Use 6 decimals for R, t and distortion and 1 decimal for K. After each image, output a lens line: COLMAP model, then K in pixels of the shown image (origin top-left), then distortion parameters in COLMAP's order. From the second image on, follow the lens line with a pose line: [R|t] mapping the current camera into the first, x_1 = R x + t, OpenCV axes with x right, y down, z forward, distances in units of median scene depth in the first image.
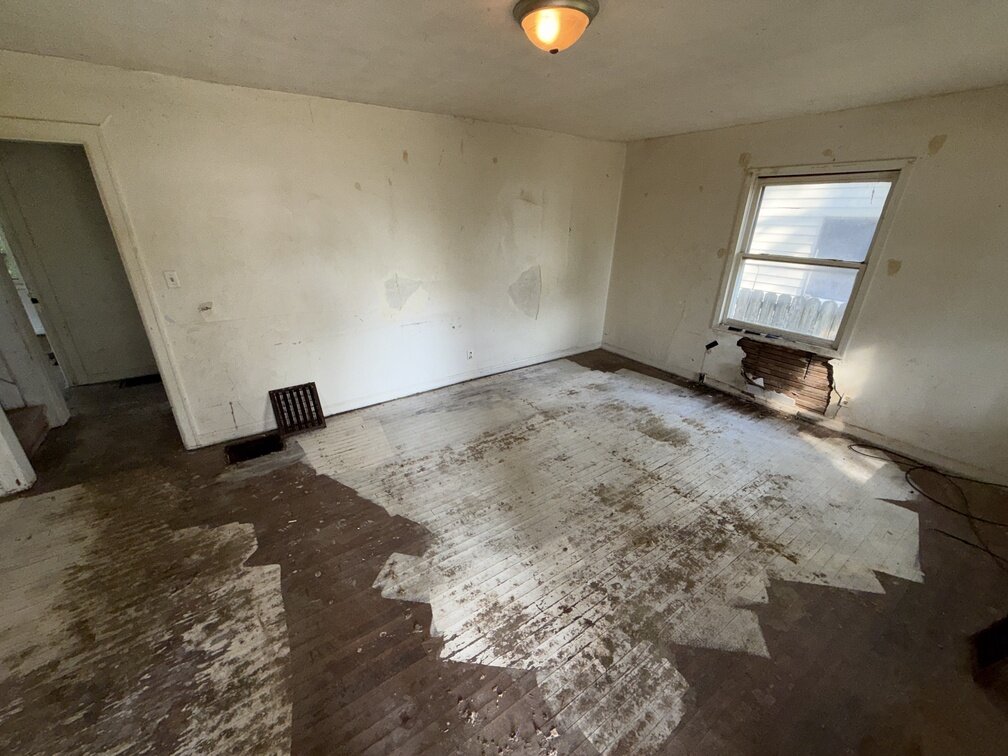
lens RADIAL K [[401.9, 0, 501.9], [0, 401.9, 376.9], [0, 0, 1]] dist [-0.000258, -0.000025]
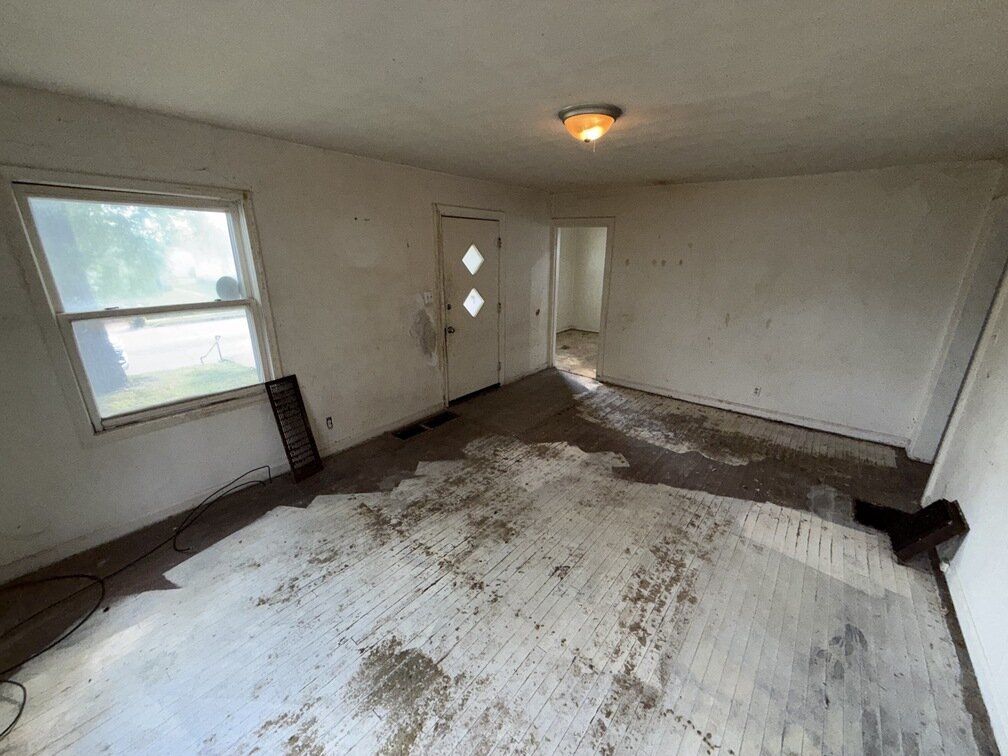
lens RADIAL K [[401.9, 0, 501.9], [0, 401.9, 376.9], [0, 0, 1]] dist [-0.000258, -0.000025]
pose [[-0.961045, 0.061819, -0.269390, 0.550056], [-0.125418, 0.771005, 0.624356, -0.673364], [0.246298, 0.633821, -0.733218, 1.628711]]
